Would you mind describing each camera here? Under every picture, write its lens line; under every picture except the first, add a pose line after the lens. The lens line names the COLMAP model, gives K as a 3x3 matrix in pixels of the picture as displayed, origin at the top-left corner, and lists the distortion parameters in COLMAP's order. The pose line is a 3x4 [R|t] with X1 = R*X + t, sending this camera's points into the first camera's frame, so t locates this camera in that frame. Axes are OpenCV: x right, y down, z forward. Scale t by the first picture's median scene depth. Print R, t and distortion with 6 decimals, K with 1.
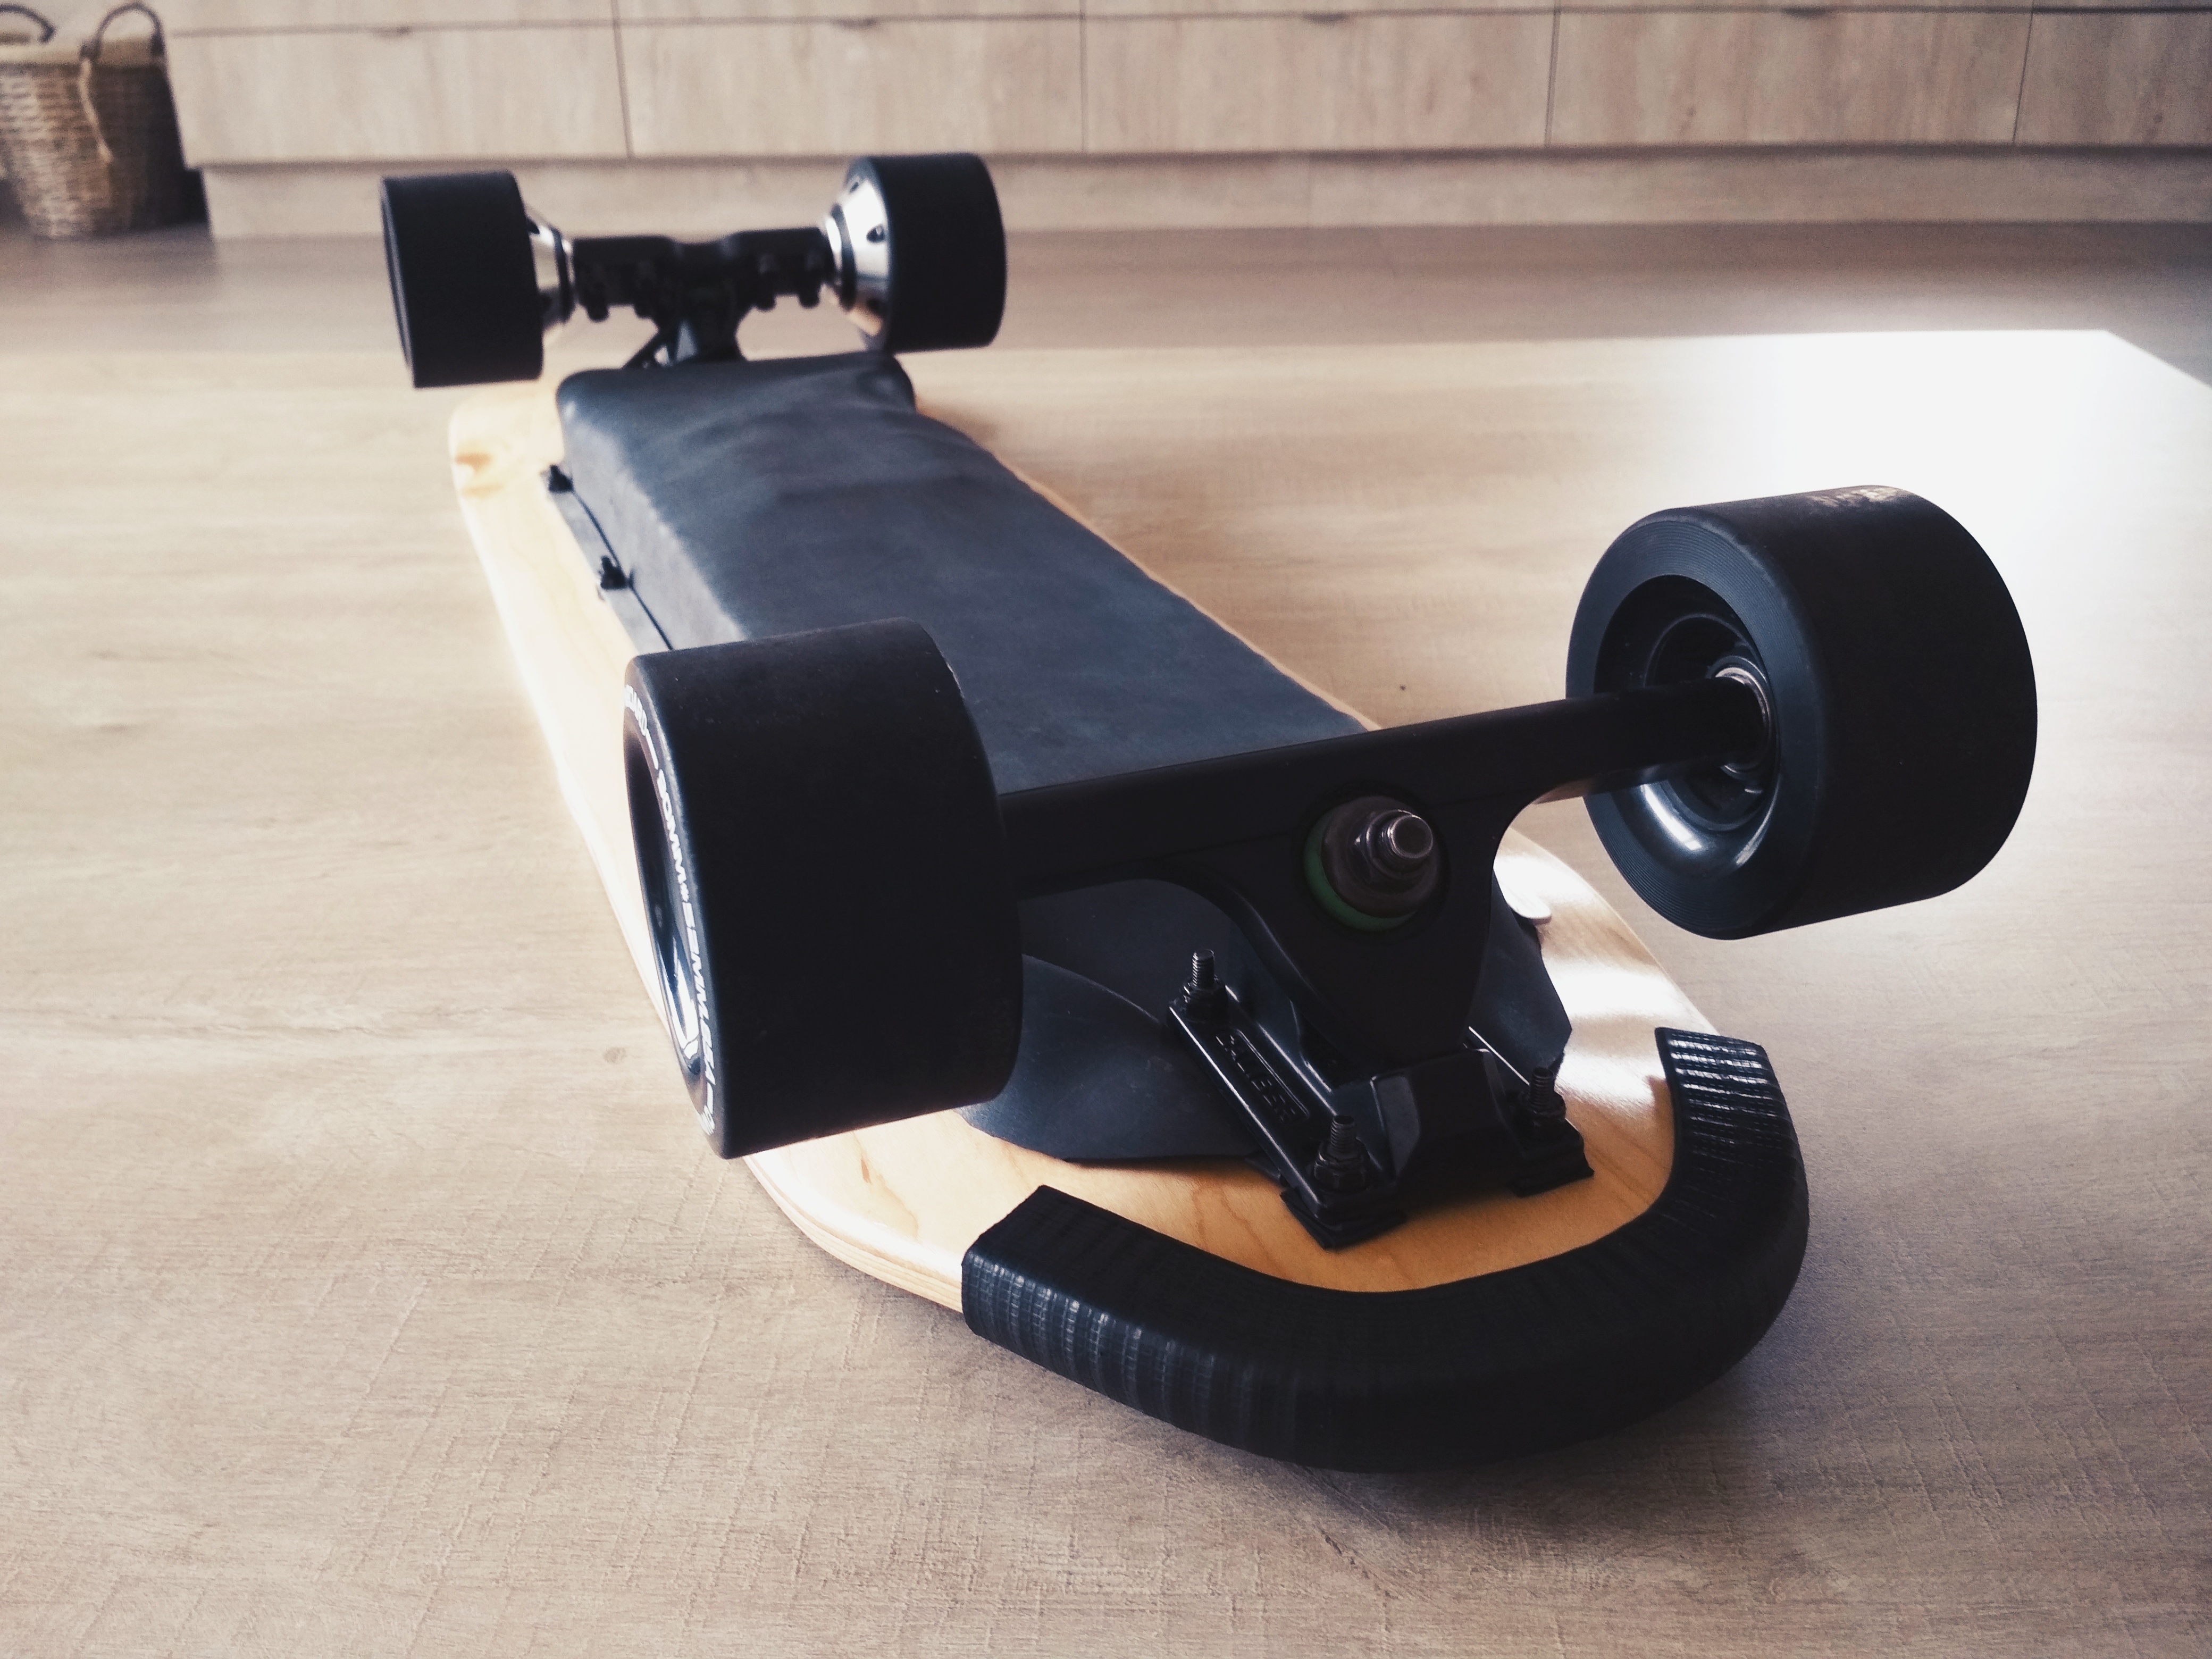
lens RADIAL K [[2040.6, 0, 1106.8], [0, 2040.6, 805.8], [0, 0, 1]] dist [0.099880, -0.254913]
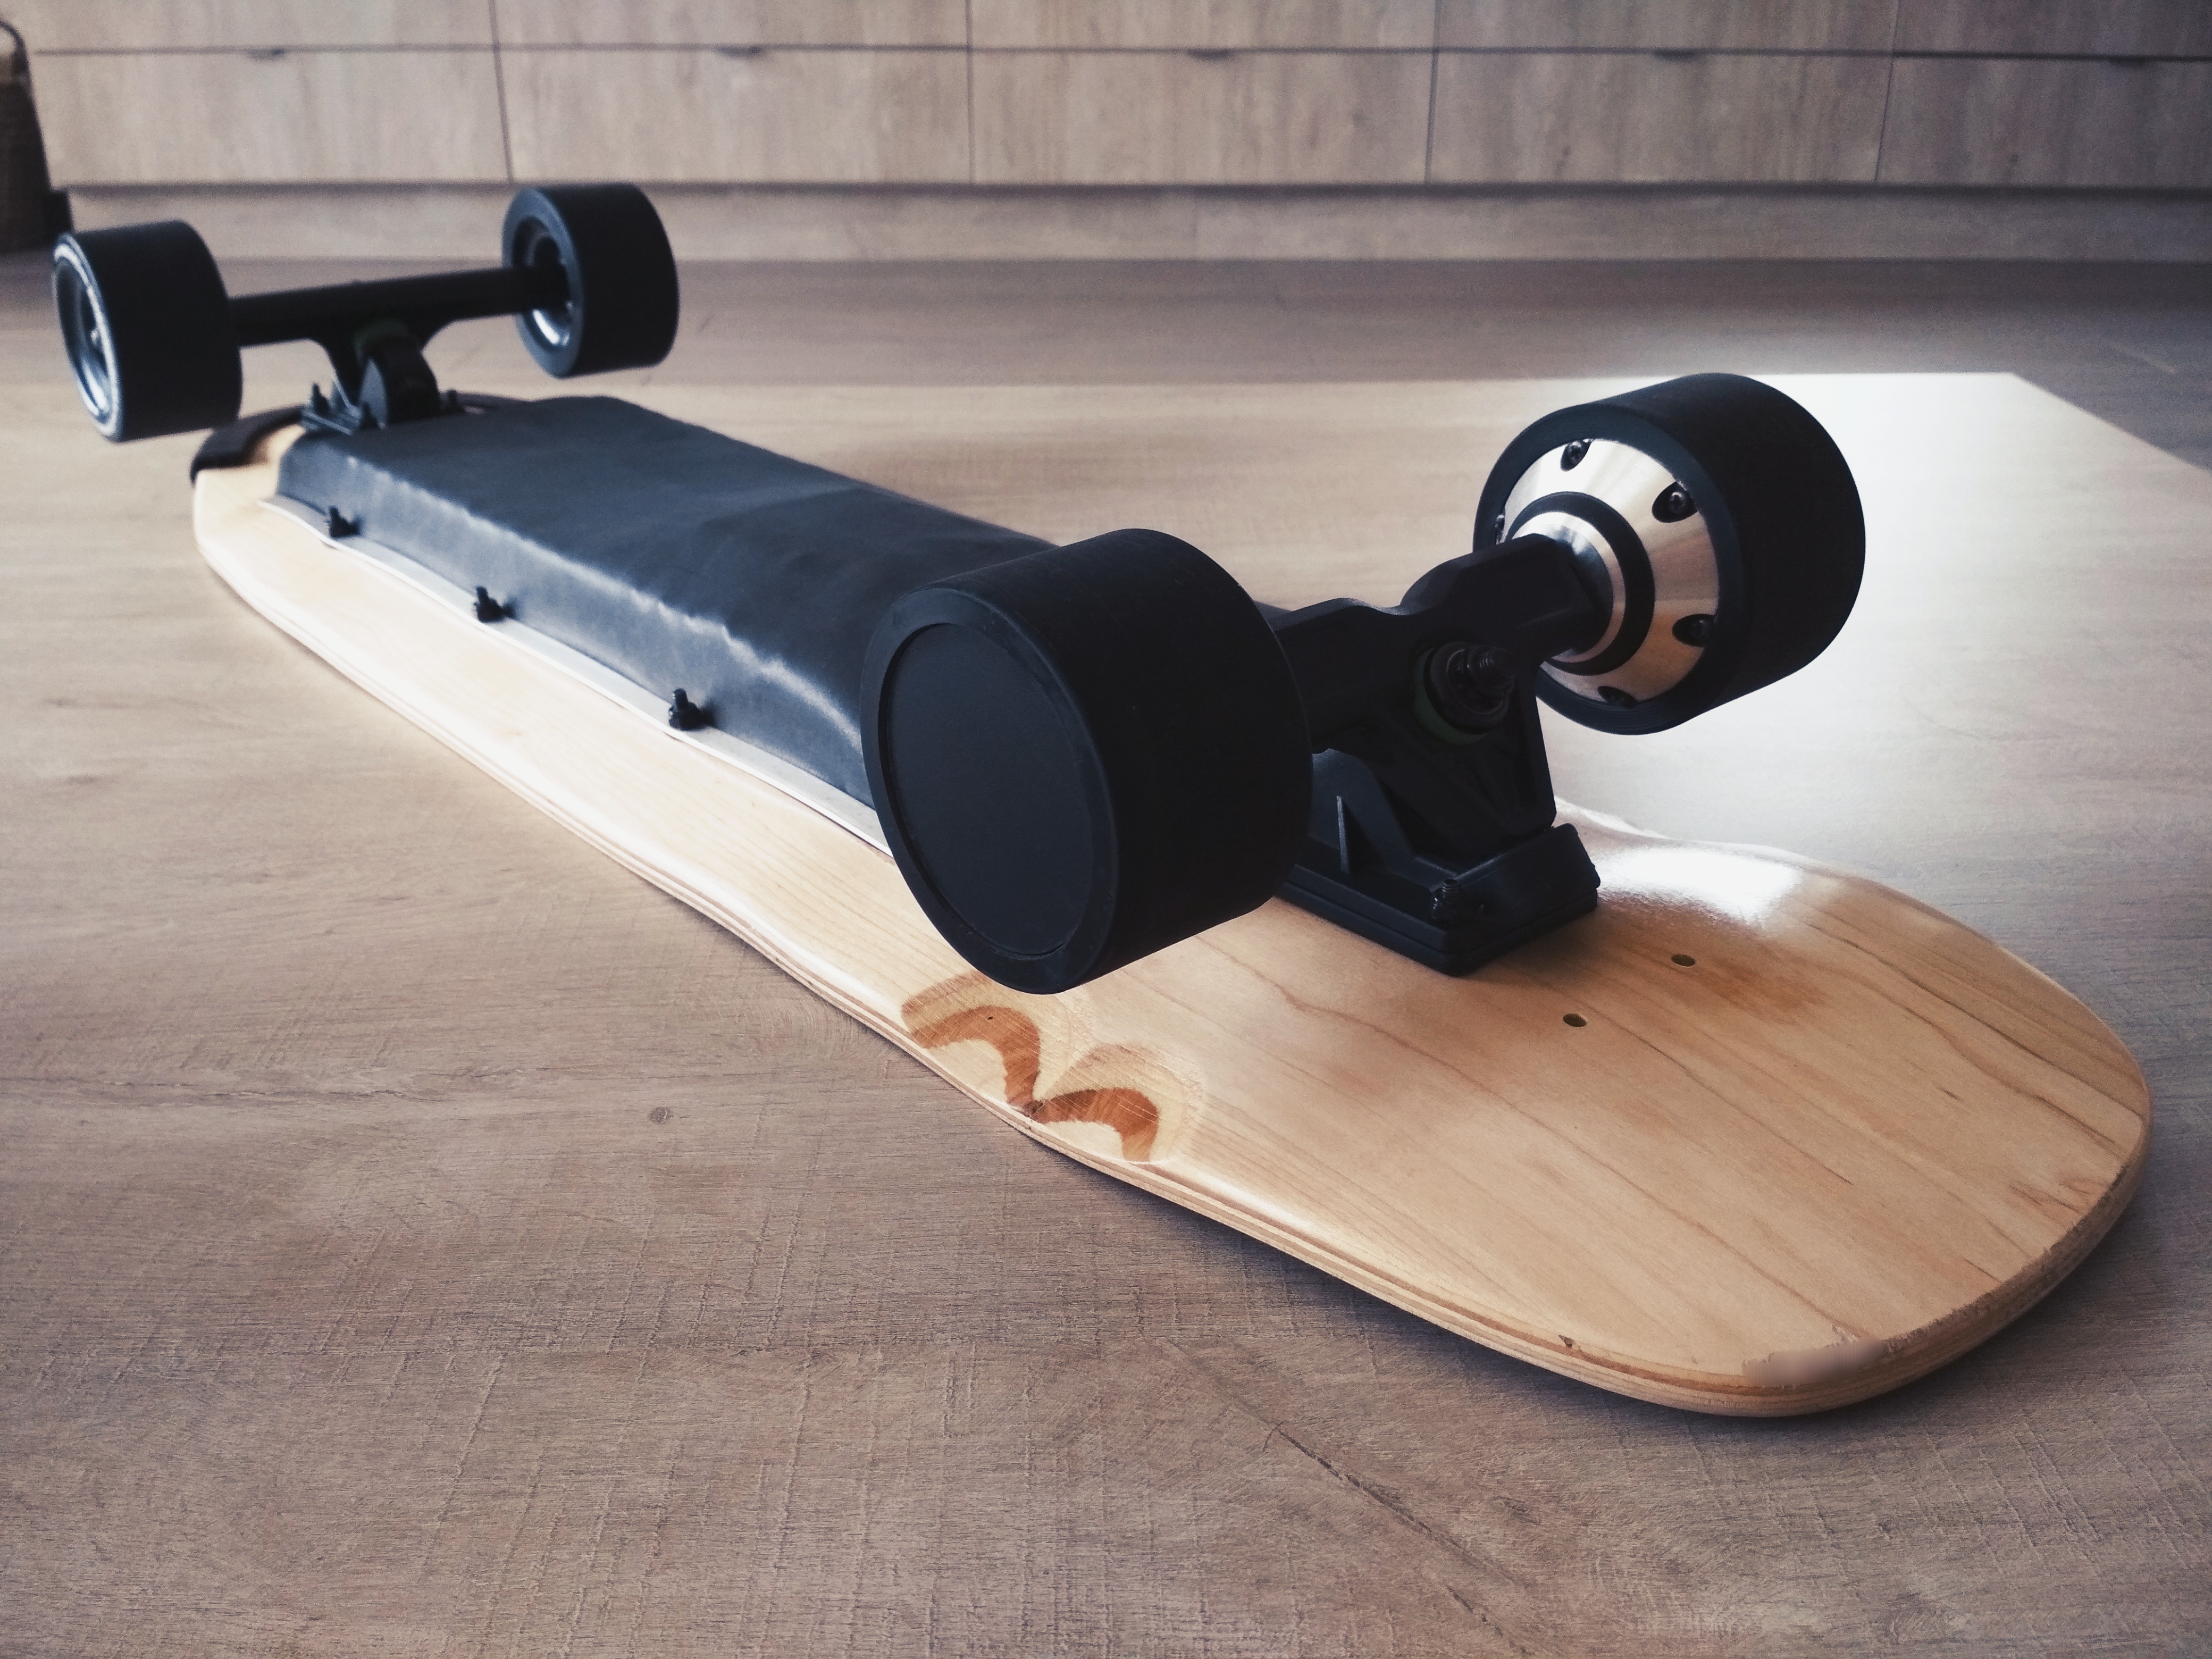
lens RADIAL K [[2034.3, 0, 1107.1], [0, 2034.3, 806.4], [0, 0, 1]] dist [0.108647, -0.267259]
pose [[0.997875, -0.007682, 0.064707, -0.103823], [0.008422, 0.999902, -0.011176, -0.016914], [-0.064615, 0.011697, 0.997842, 0.002450]]
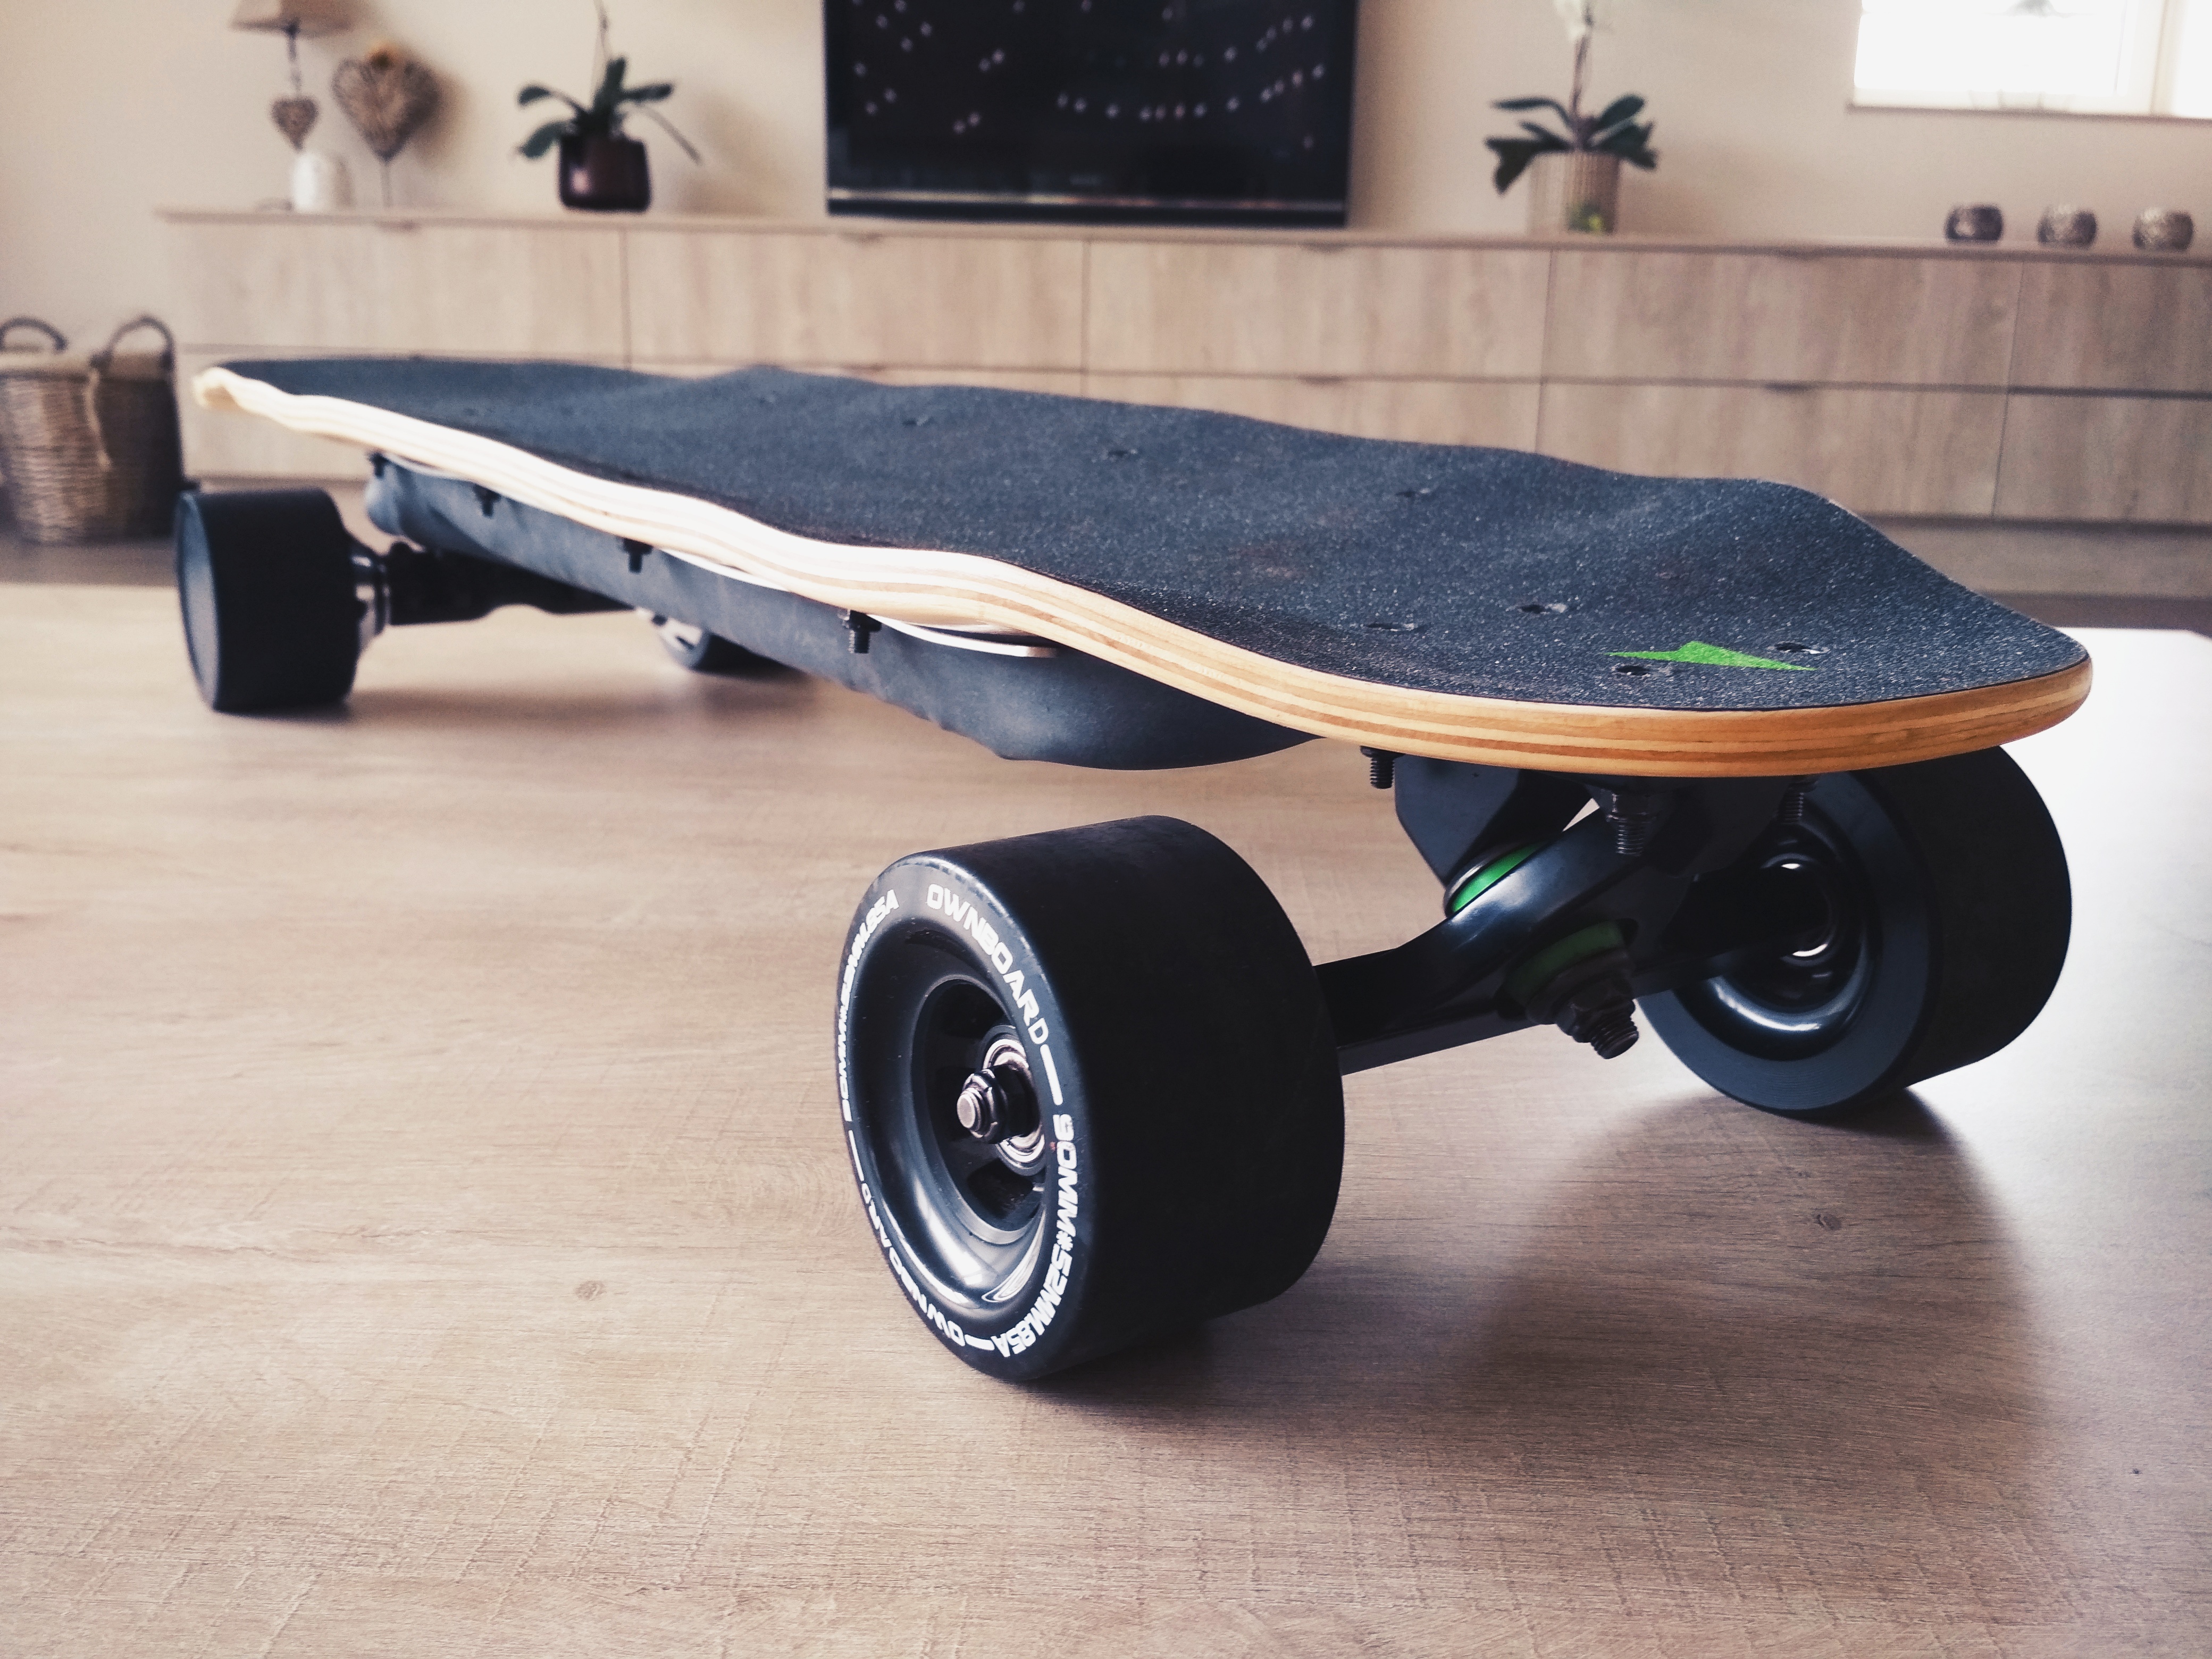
lens RADIAL K [[2040.6, 0, 1106.8], [0, 2040.6, 805.8], [0, 0, 1]] dist [0.099880, -0.254913]
pose [[0.999357, 0.032331, 0.015508, -0.077639], [-0.029119, 0.984106, -0.175181, 0.085960], [-0.020925, 0.174616, 0.984414, 0.251475]]
